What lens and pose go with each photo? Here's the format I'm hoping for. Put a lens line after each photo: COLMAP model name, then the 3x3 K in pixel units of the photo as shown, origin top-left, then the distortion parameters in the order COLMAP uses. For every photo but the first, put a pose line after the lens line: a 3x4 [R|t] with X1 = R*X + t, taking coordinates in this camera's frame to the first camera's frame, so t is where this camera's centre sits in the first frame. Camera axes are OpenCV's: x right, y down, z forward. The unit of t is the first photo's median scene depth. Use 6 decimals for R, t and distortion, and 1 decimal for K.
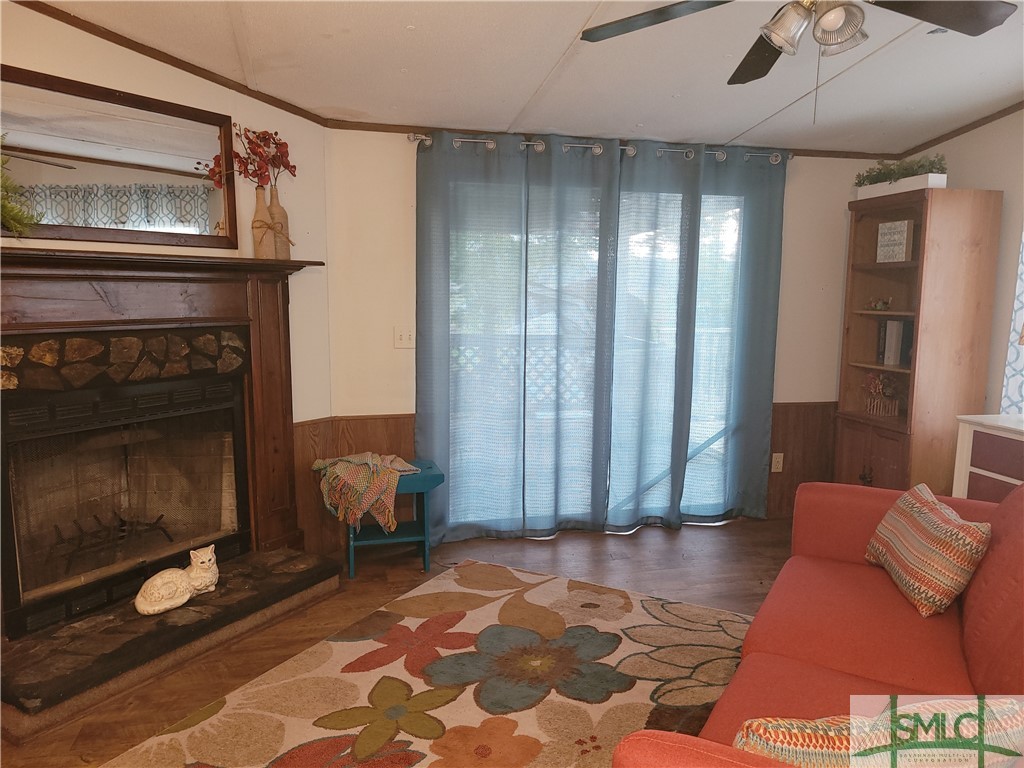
lens RADIAL K [[768.1, 0, 516.2], [0, 768.1, 385.8], [0, 0, 1]] dist [0.033370, -0.000146]
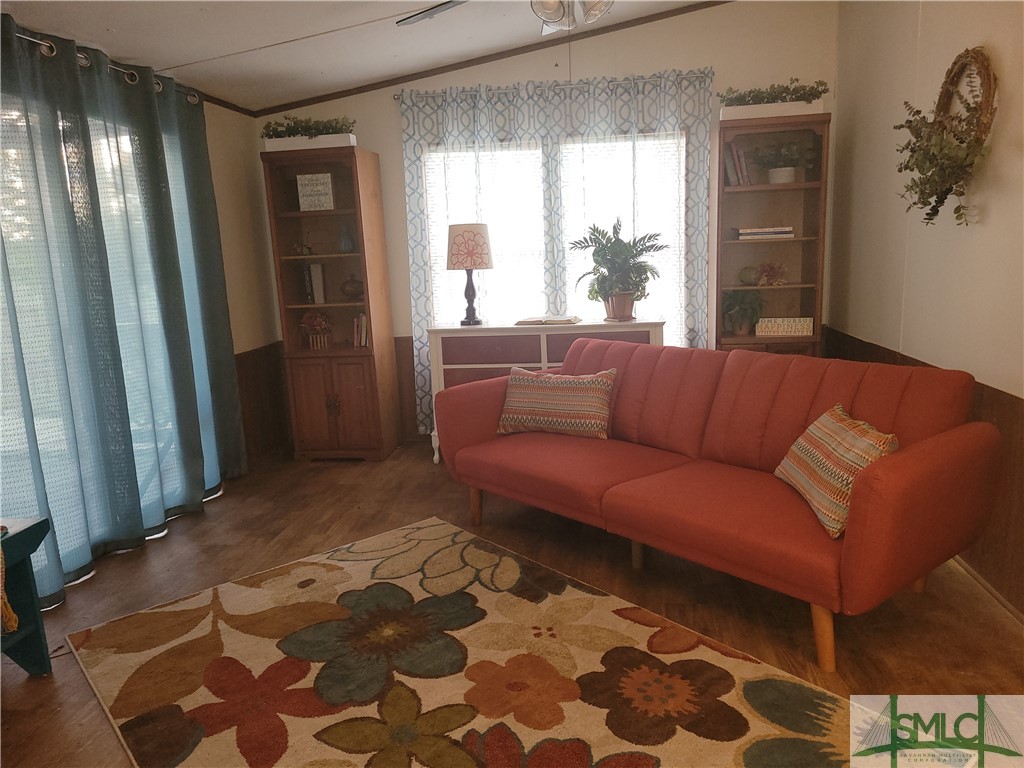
lens RADIAL K [[768.1, 0, 516.2], [0, 768.1, 385.8], [0, 0, 1]] dist [0.033370, -0.000146]
pose [[0.369896, -0.191236, 0.909179, -0.541848], [0.171033, 0.975878, 0.135682, -0.016301], [-0.913195, 0.105312, 0.393681, 0.372938]]
